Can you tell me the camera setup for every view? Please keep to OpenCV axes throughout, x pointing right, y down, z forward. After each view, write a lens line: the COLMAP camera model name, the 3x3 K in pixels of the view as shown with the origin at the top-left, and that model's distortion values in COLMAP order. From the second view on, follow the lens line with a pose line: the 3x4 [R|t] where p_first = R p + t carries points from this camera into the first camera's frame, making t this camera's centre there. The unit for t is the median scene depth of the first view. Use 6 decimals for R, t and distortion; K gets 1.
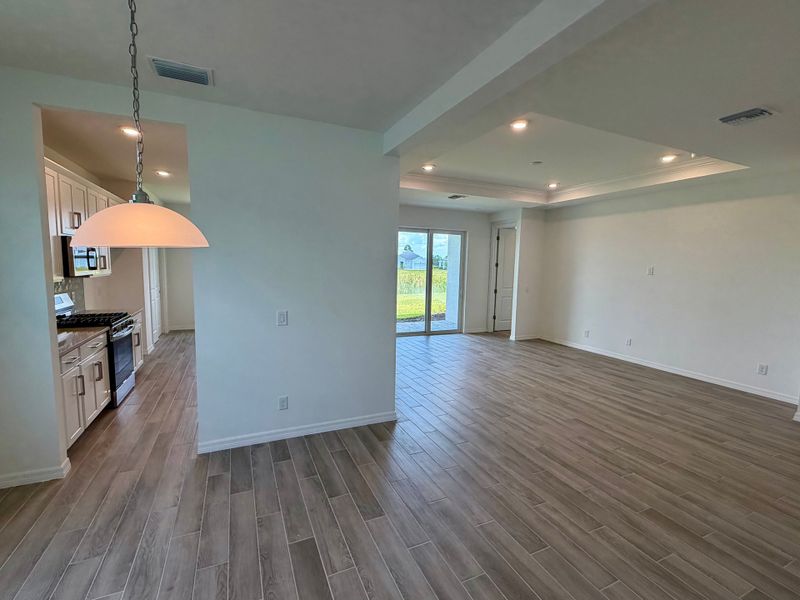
lens RADIAL K [[363.7, 0, 400.0], [0, 363.7, 300.0], [0, 0, 1]] dist [-0.000762, -0.000010]
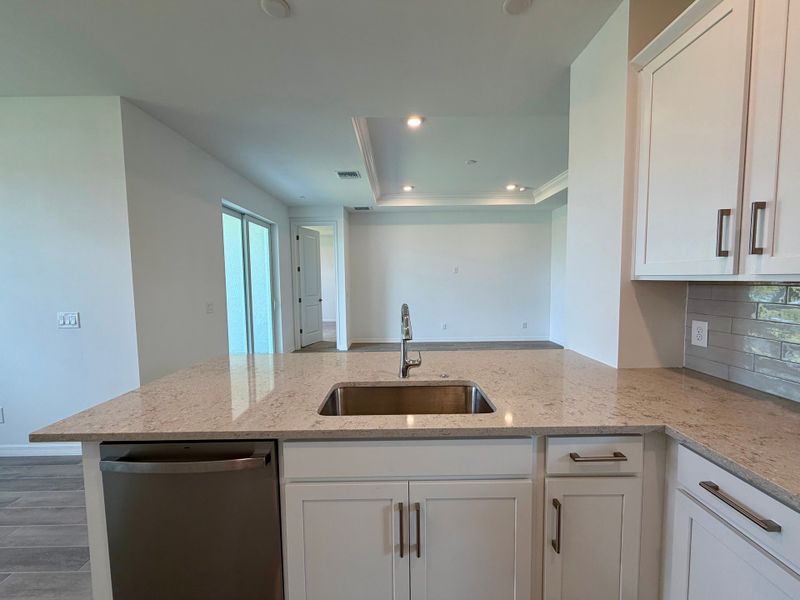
lens RADIAL K [[318.8, 0, 397.7], [0, 318.8, 300.2], [0, 0, 1]] dist [-0.000063, -0.000018]
pose [[0.414935, -0.087544, 0.905629, -0.372739], [0.112820, 0.992629, 0.044262, -0.036686], [-0.902829, 0.083807, 0.421754, 0.566625]]
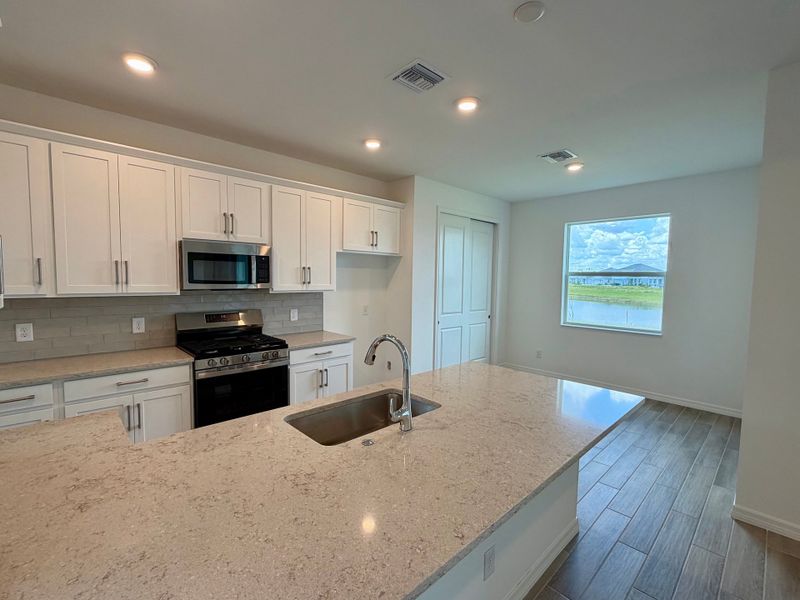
lens RADIAL K [[363.7, 0, 400.0], [0, 363.7, 300.0], [0, 0, 1]] dist [-0.000762, -0.000010]
pose [[0.324321, 0.041400, -0.945041, 0.015730], [-0.101843, 0.994763, 0.008627, -0.047667], [0.940449, 0.093448, 0.326838, 0.582242]]
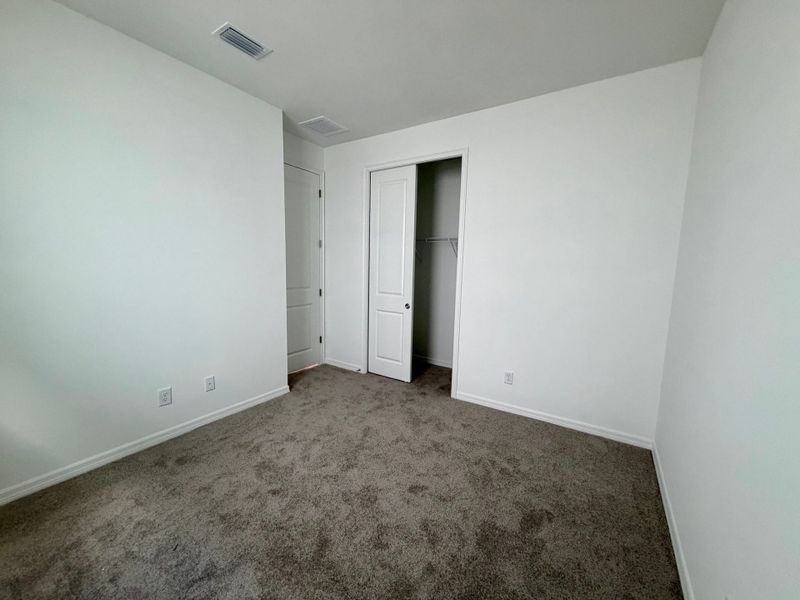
lens RADIAL K [[318.8, 0, 397.7], [0, 318.8, 300.2], [0, 0, 1]] dist [-0.000063, -0.000018]
pose [[-0.836871, 0.022401, -0.546941, -0.341504], [-0.095103, 0.978018, 0.185573, -0.112978], [0.539075, 0.207316, -0.816344, 1.327160]]
